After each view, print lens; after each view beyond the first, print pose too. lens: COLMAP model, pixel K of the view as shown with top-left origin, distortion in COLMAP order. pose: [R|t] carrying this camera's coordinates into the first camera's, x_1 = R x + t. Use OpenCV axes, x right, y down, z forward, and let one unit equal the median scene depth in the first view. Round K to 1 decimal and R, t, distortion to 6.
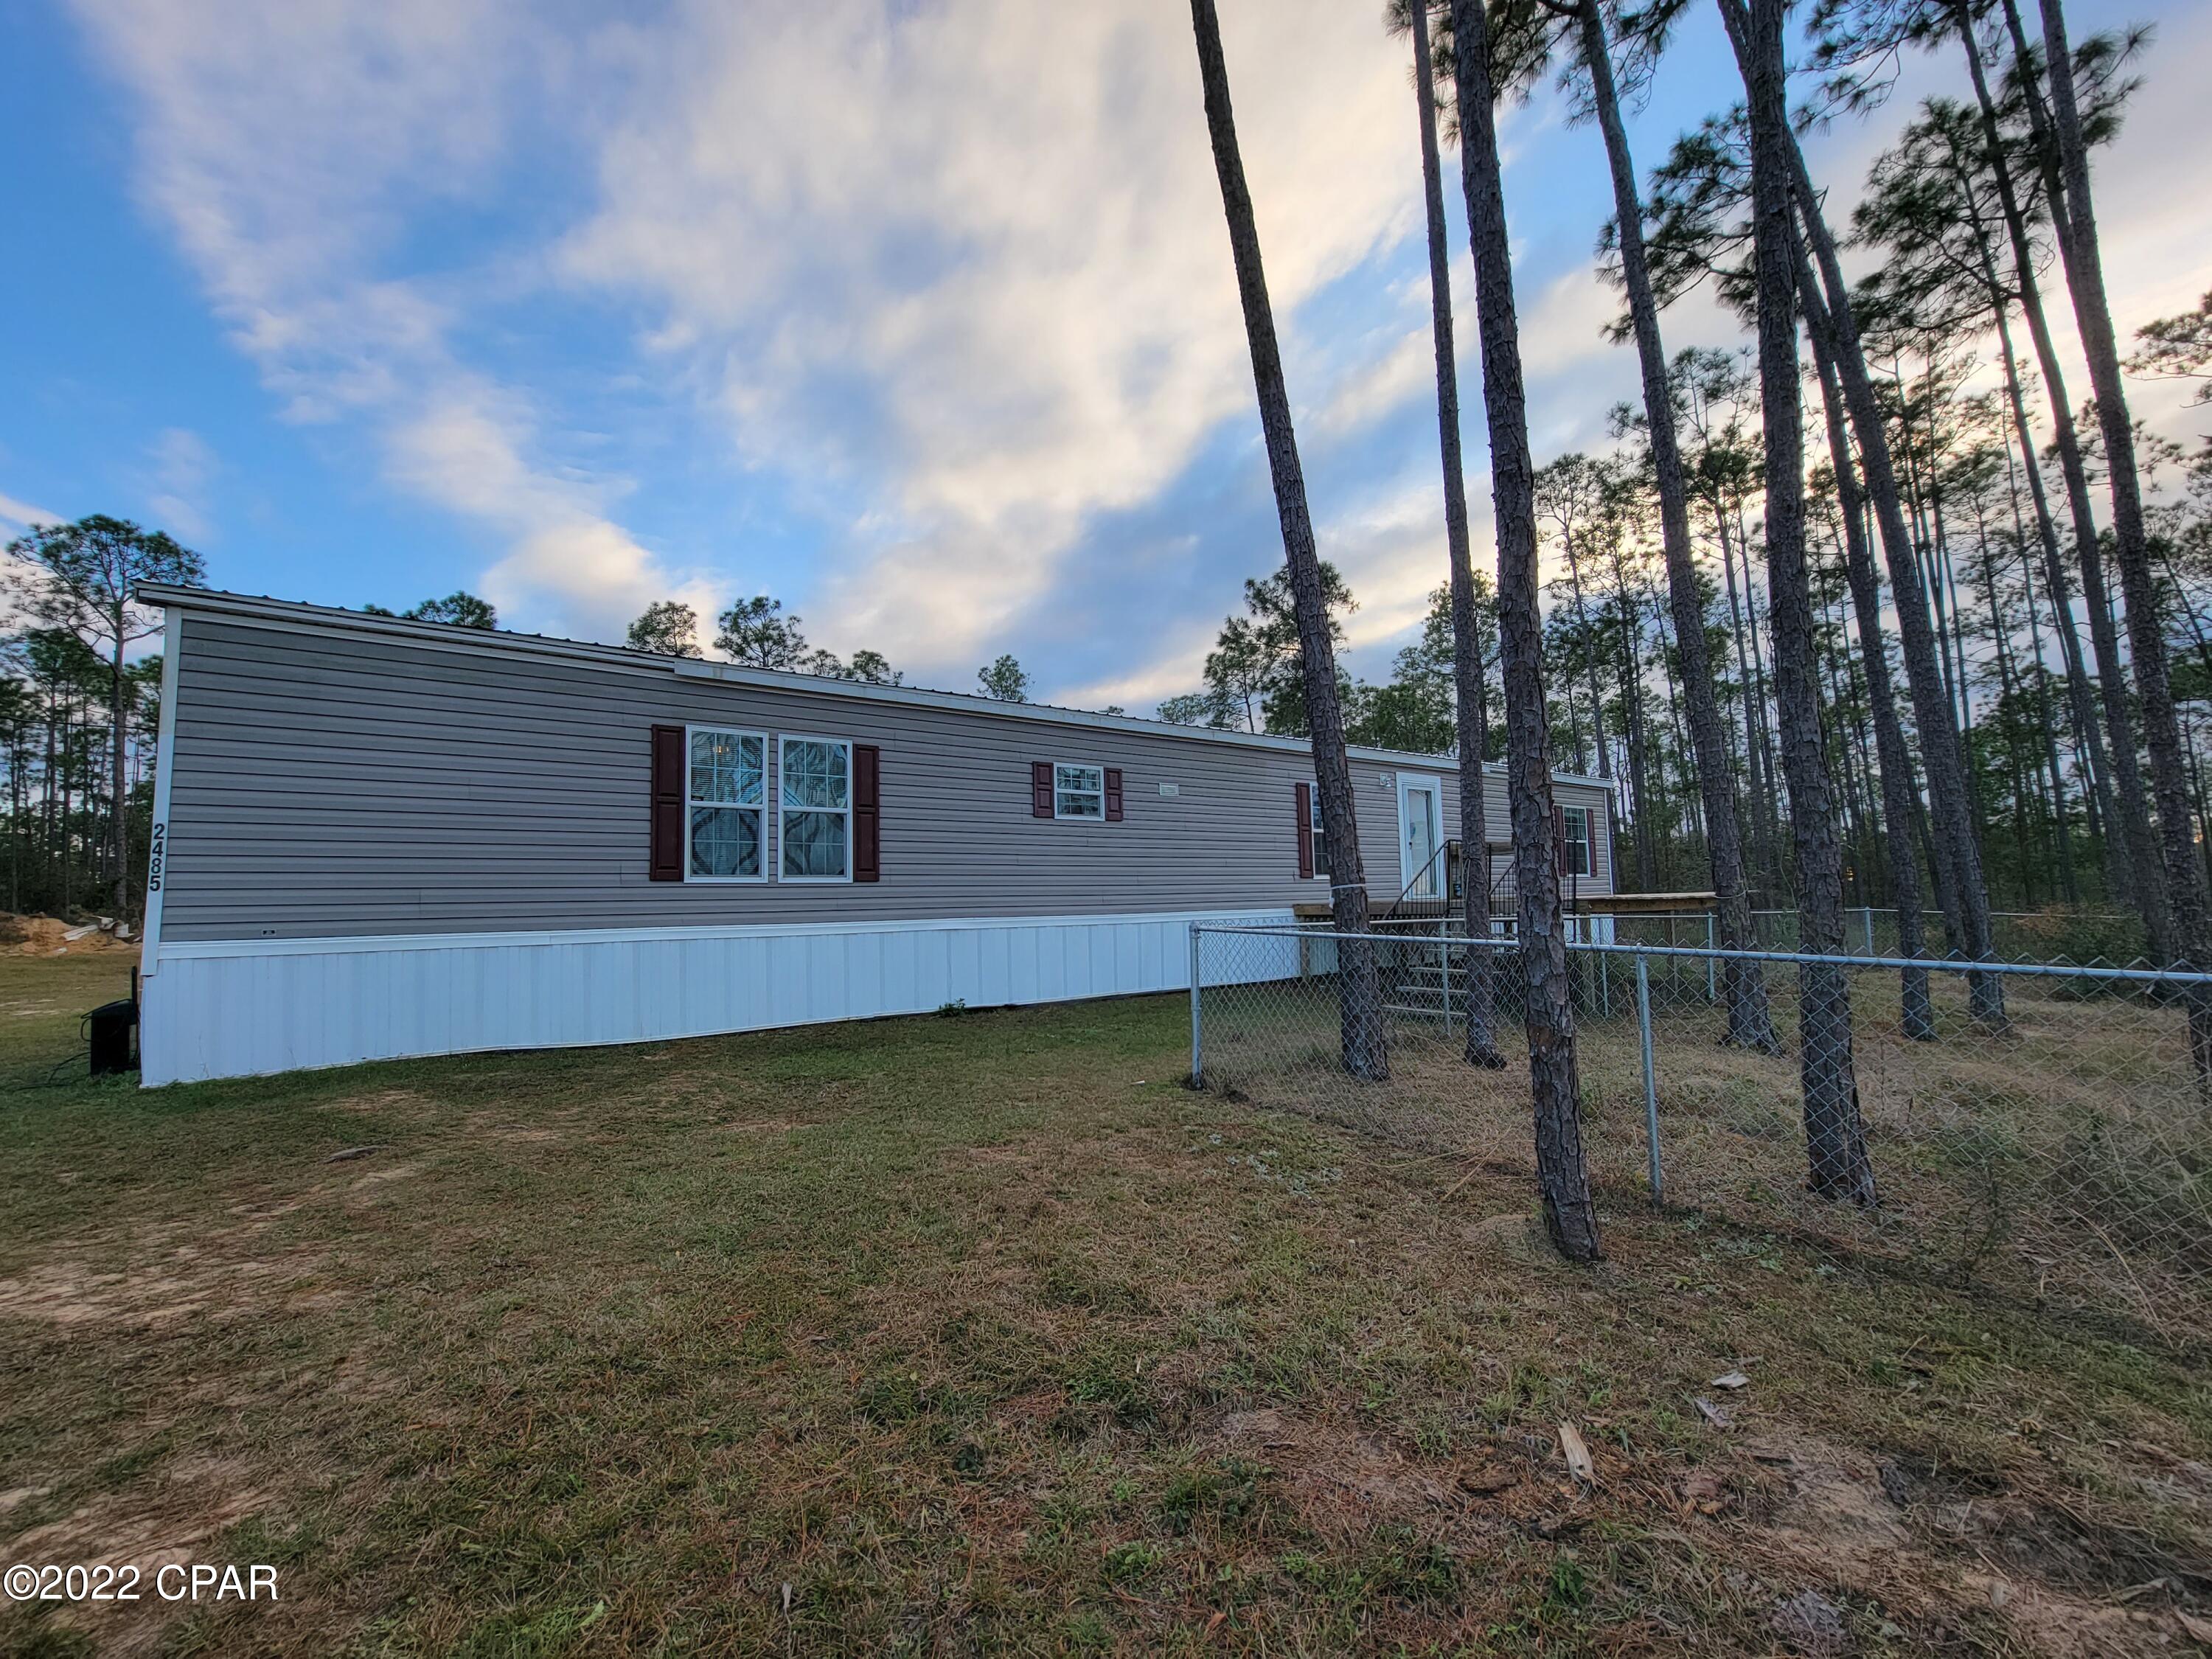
lens RADIAL K [[884.3, 0, 1106.3], [0, 884.3, 848.2], [0, 0, 1]] dist [-0.003263, 0.000004]
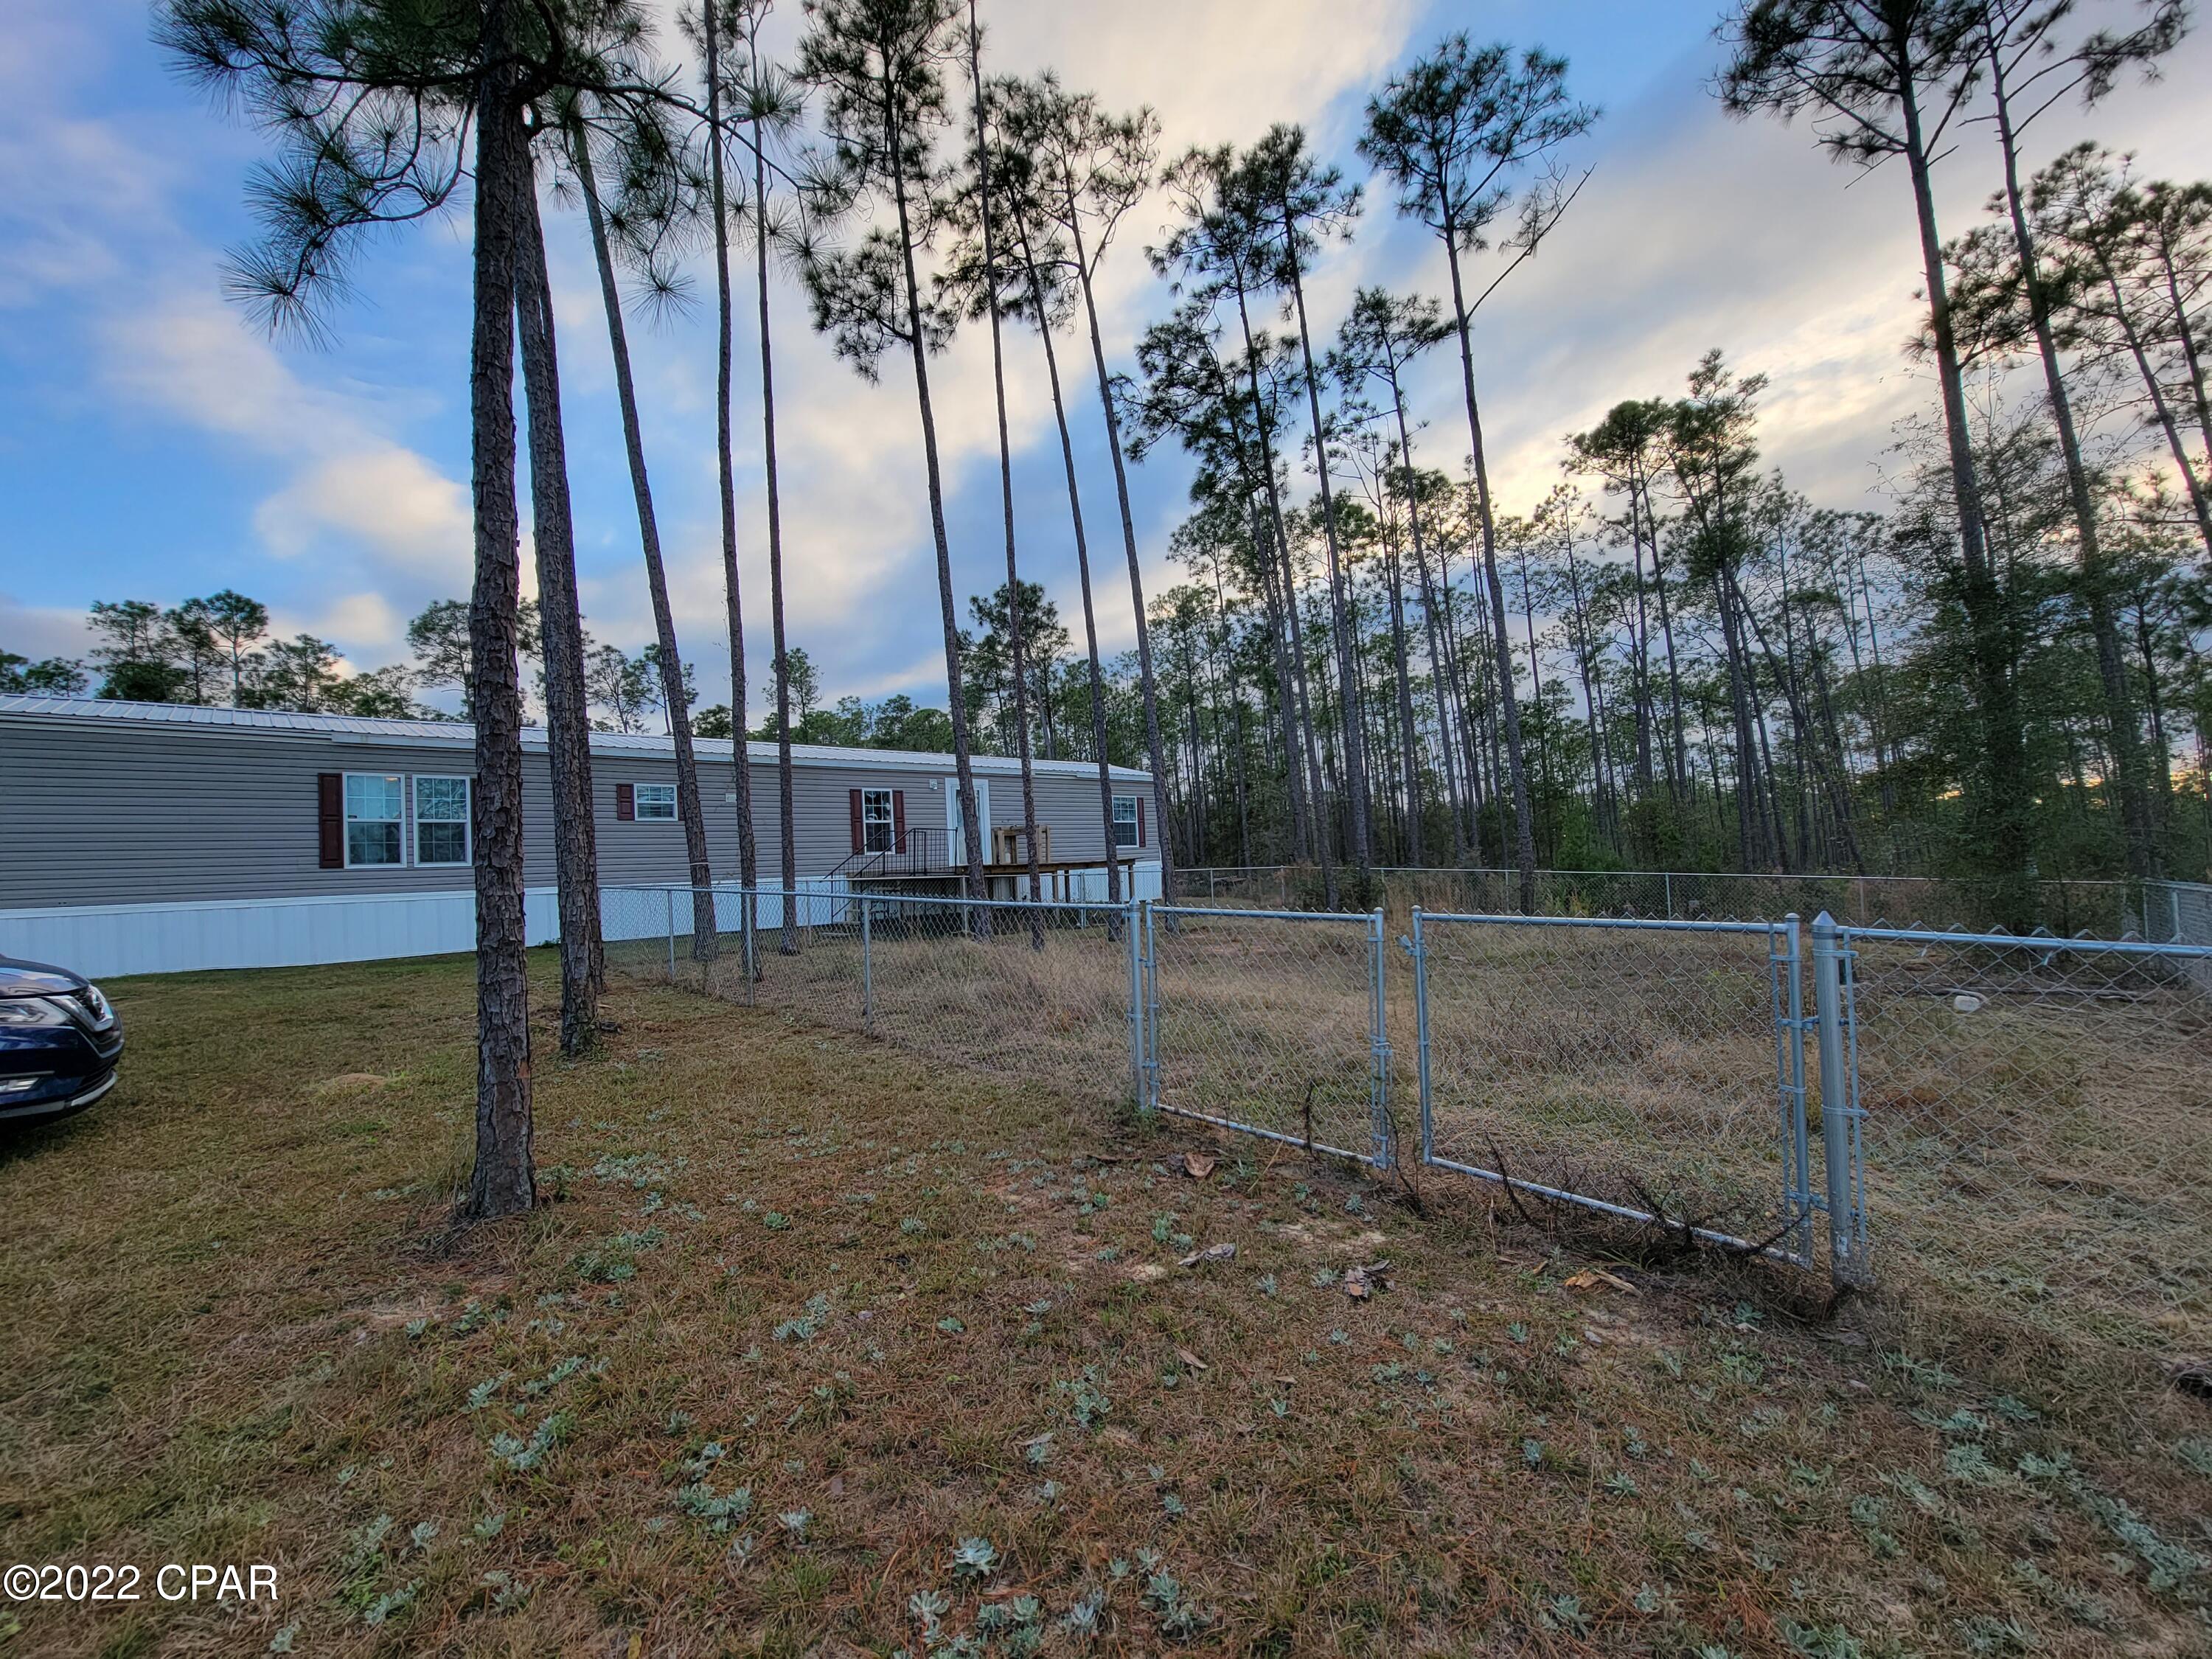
lens RADIAL K [[884.3, 0, 1104.1], [0, 884.3, 841.8], [0, 0, 1]] dist [-0.003263, 0.000004]
pose [[0.991235, -0.020712, 0.130475, 0.661239], [0.017042, 0.999429, 0.029177, -0.032913], [-0.131005, -0.026698, 0.991022, -0.754367]]
